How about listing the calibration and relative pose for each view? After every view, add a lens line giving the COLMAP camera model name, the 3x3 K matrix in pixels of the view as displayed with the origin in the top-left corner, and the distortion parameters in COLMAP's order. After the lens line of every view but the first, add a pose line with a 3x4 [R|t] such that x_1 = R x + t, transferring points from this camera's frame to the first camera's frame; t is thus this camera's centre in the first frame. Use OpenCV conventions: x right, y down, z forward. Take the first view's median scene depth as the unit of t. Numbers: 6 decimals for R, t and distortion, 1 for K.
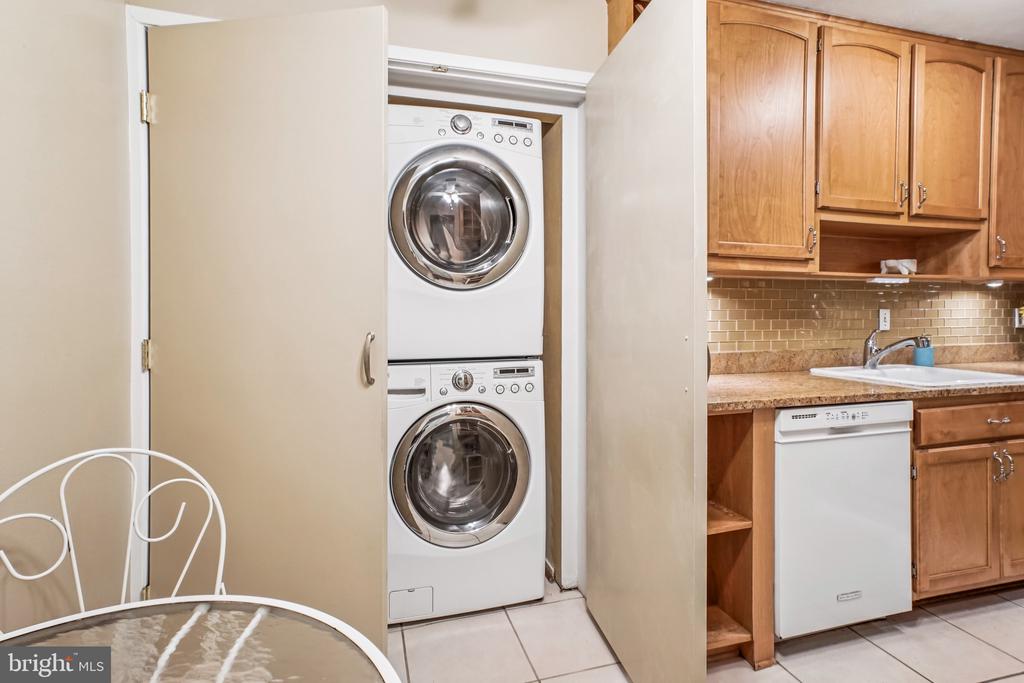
lens RADIAL K [[497.1, 0, 513.7], [0, 497.1, 330.2], [0, 0, 1]] dist [-0.035539, 0.032837]
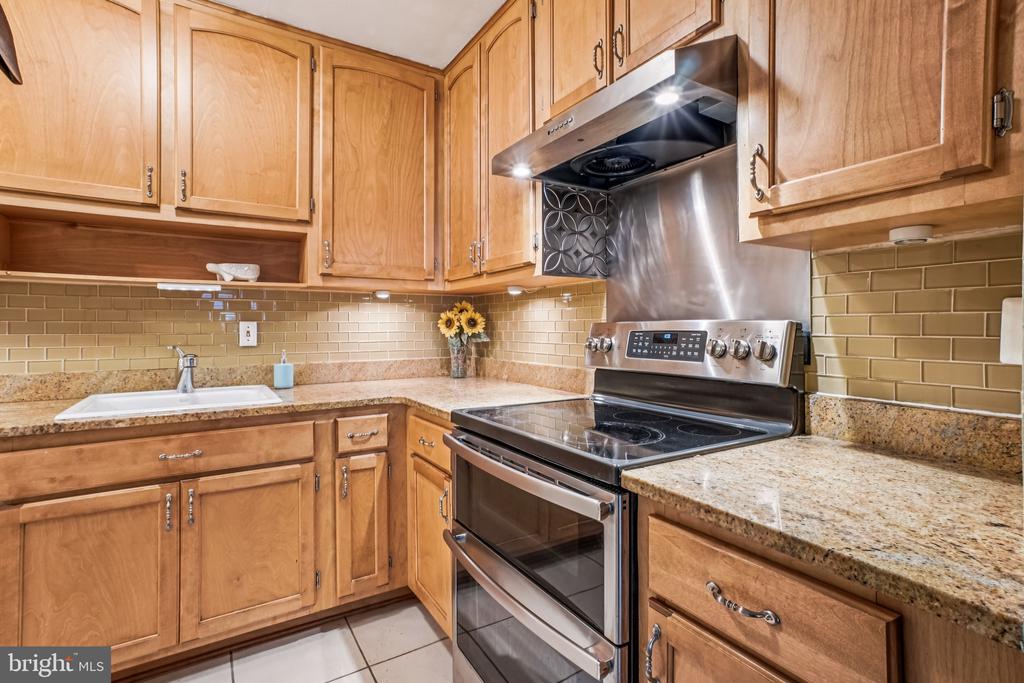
lens RADIAL K [[488.7, 0, 512.0], [0, 488.7, 341.5], [0, 0, 1]] dist [-0.053805, 0.037265]
pose [[0.965157, -0.006910, 0.261579, 1.117312], [0.008685, 0.999946, -0.005631, 0.001521], [-0.261526, 0.007706, 0.965166, 0.069402]]
